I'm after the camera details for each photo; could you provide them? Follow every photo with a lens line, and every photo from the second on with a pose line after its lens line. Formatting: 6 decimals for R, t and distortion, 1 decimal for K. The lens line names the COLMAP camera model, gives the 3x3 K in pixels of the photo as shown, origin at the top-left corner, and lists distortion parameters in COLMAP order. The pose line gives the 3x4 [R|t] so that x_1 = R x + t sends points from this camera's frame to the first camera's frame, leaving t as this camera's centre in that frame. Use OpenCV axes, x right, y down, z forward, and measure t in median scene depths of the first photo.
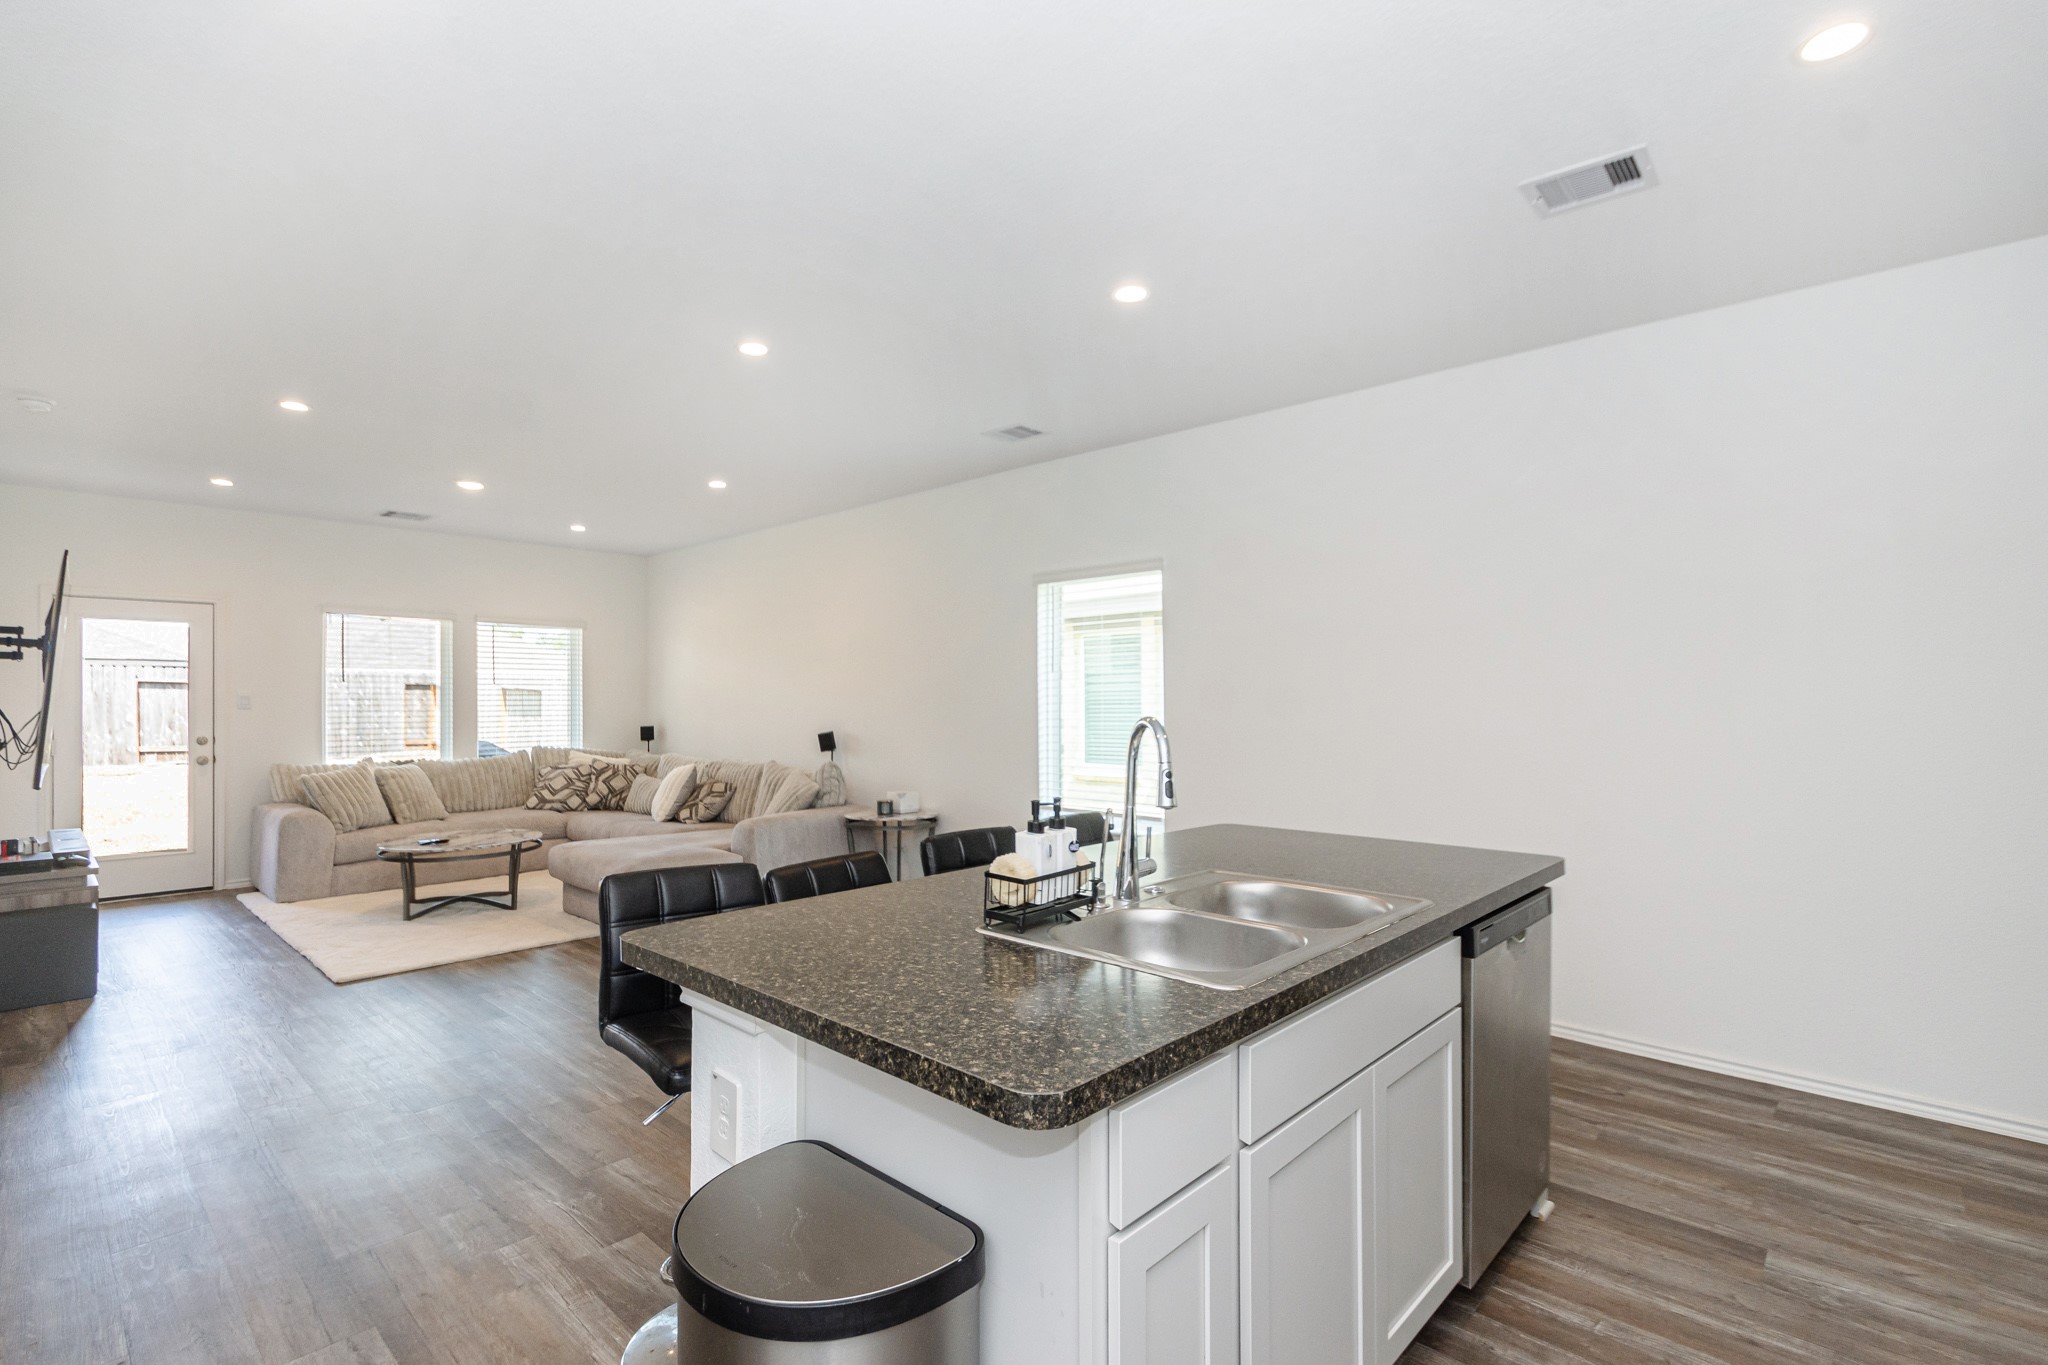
lens RADIAL K [[946.1, 0, 1024.0], [0, 946.1, 697.2], [0, 0, 1]] dist [0.000663, -0.000338]
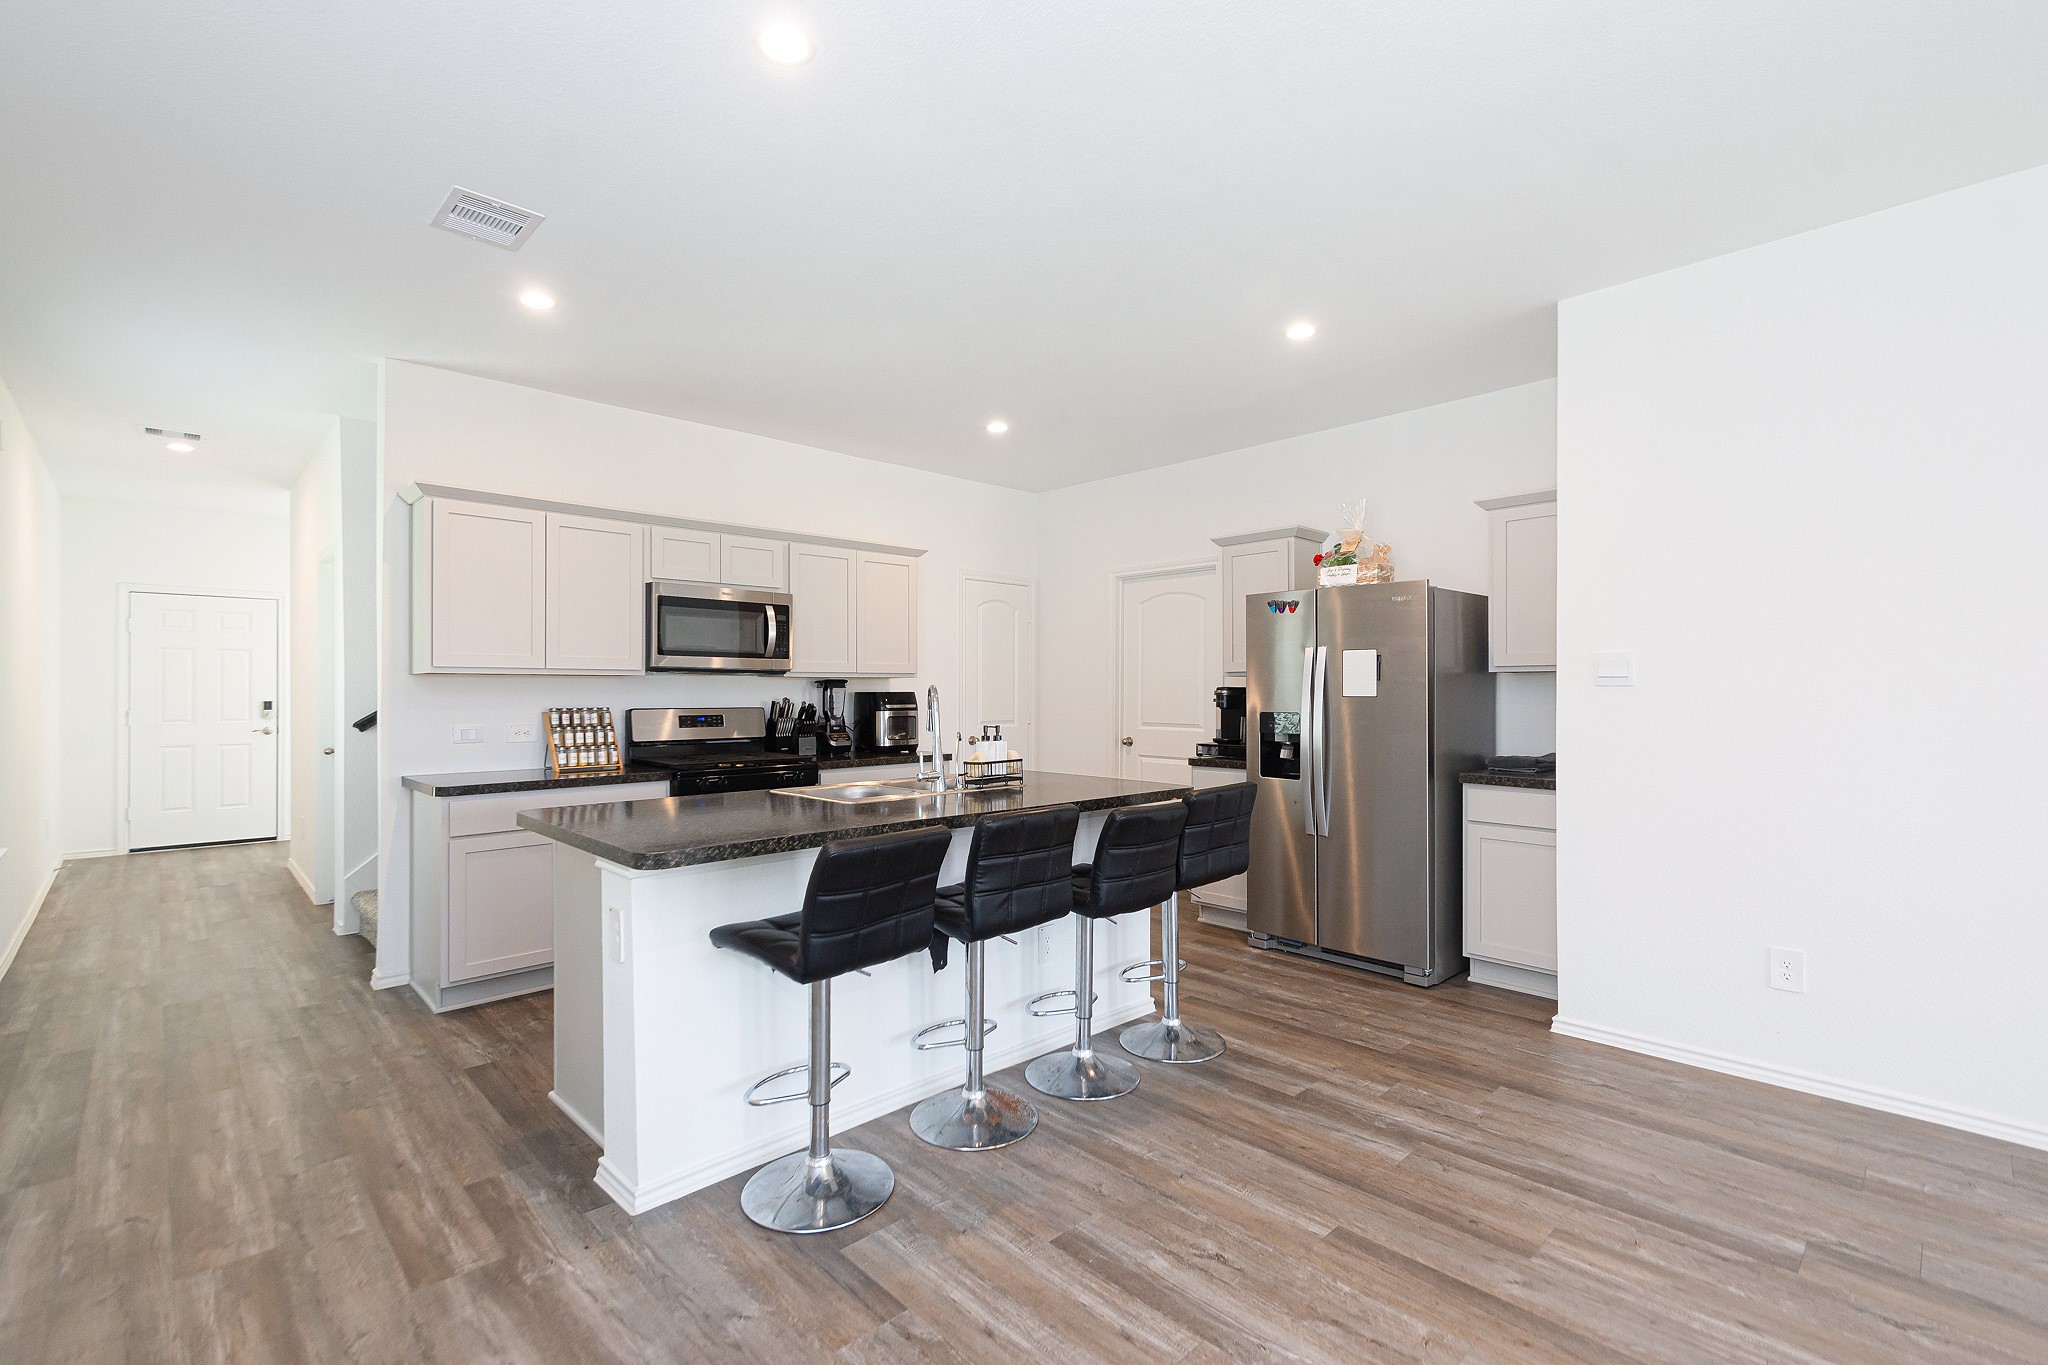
lens RADIAL K [[907.2, 0, 1024.0], [0, 907.2, 682.5], [0, 0, 1]] dist [0.001488, -0.000078]
pose [[-0.998477, 0.005426, 0.054897, -0.036287], [0.005256, 0.999981, -0.003246, 0.006320], [-0.054914, -0.002952, -0.998487, 0.683874]]
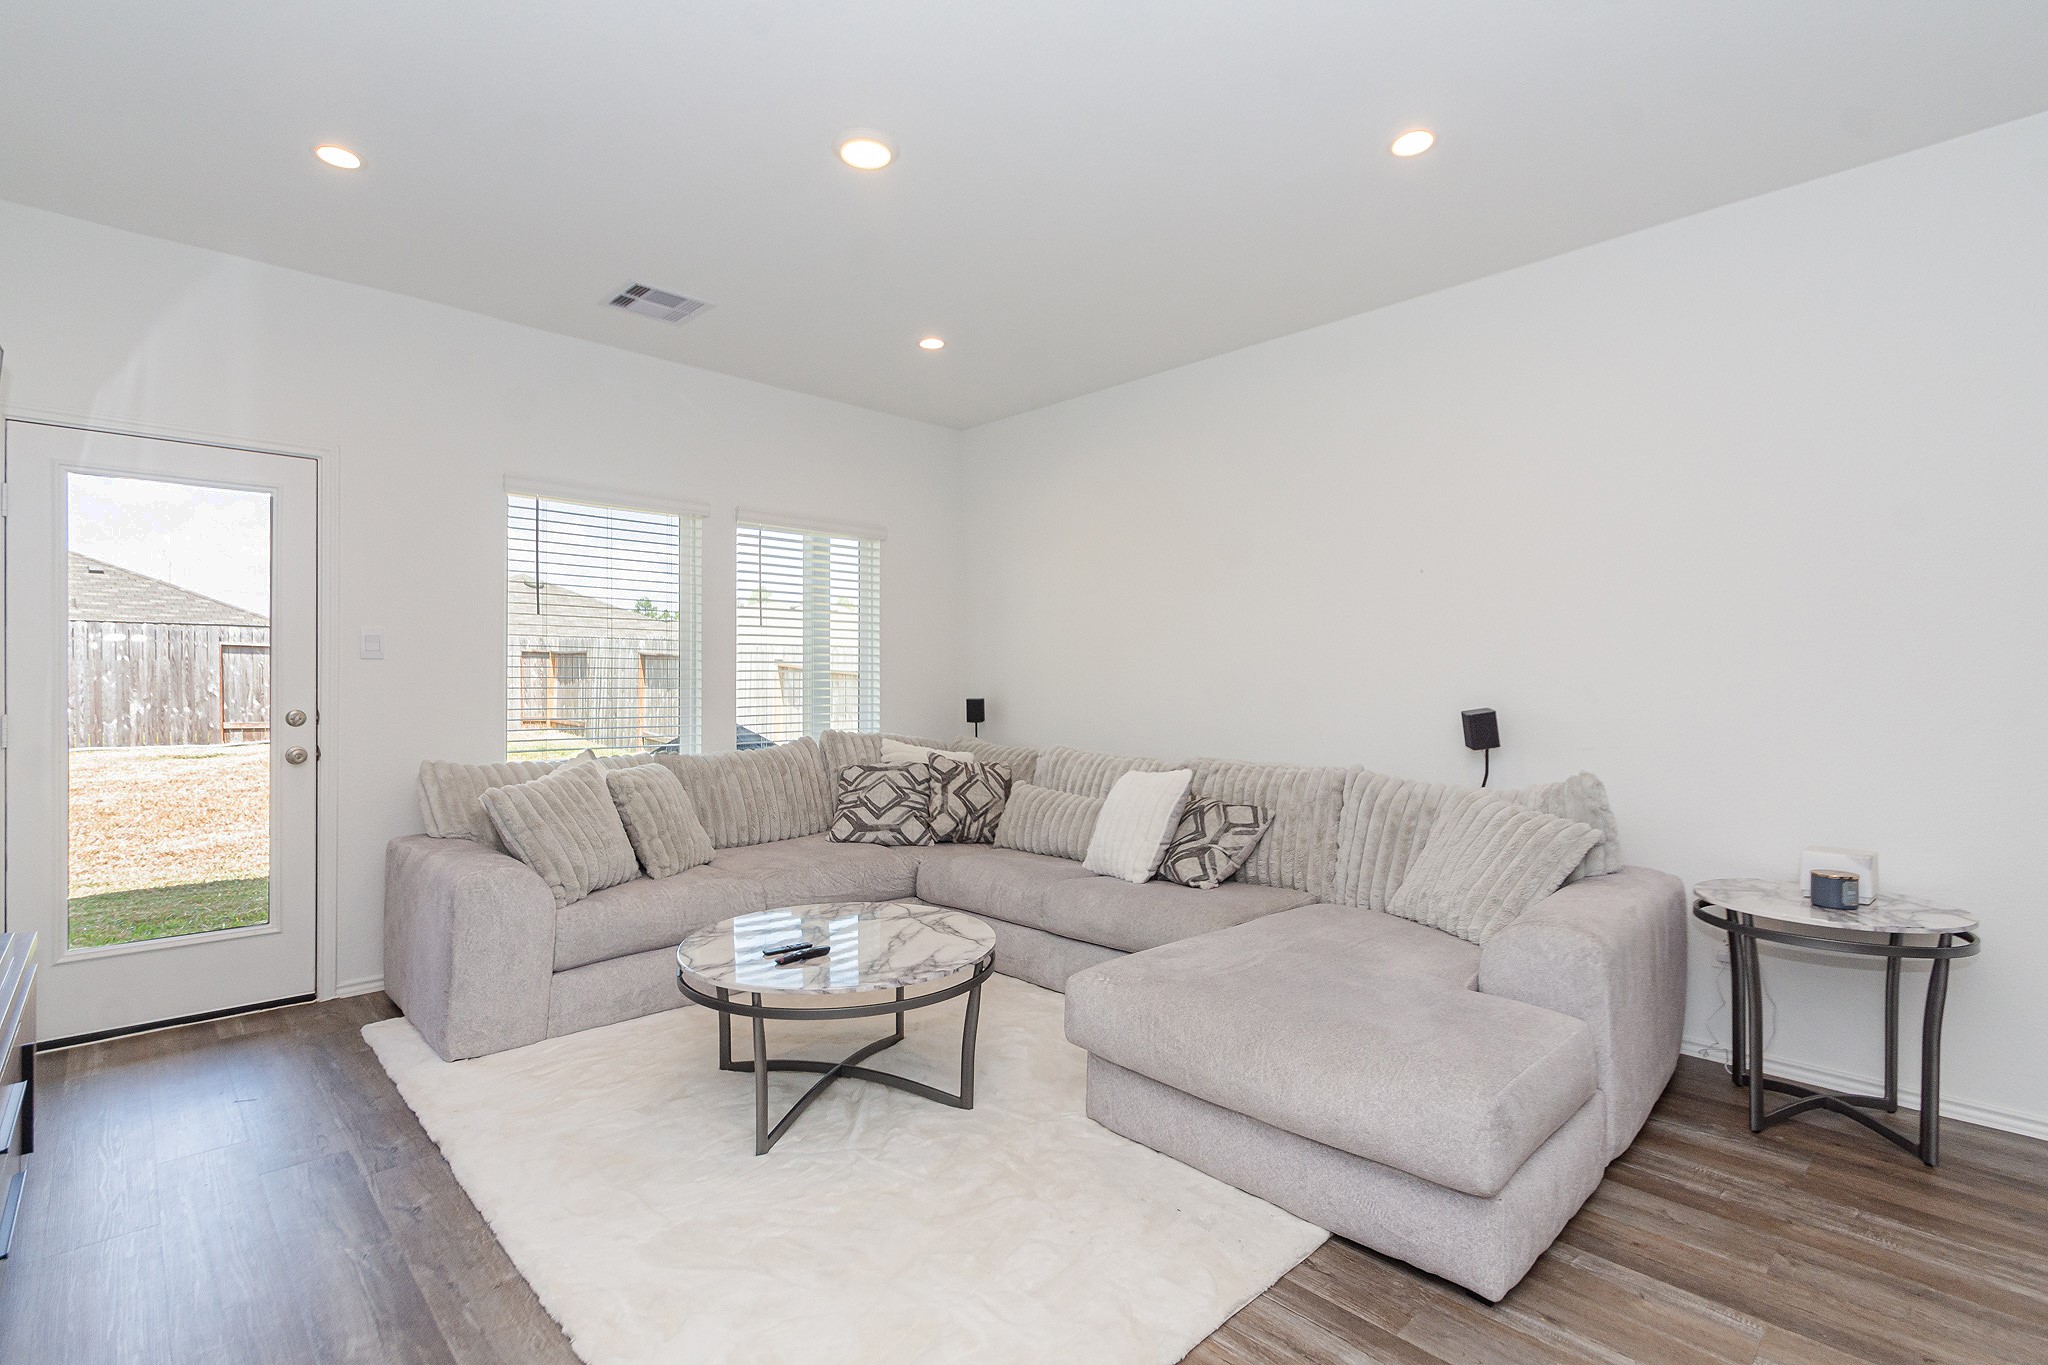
lens RADIAL K [[965.3, 0, 1024.0], [0, 965.3, 682.5], [0, 0, 1]] dist [0.011699, 0.000383]
pose [[0.997464, 0.005712, -0.070949, -0.367939], [-0.005320, 0.999970, 0.005704, 0.017911], [0.070980, -0.005313, 0.997464, 0.422455]]
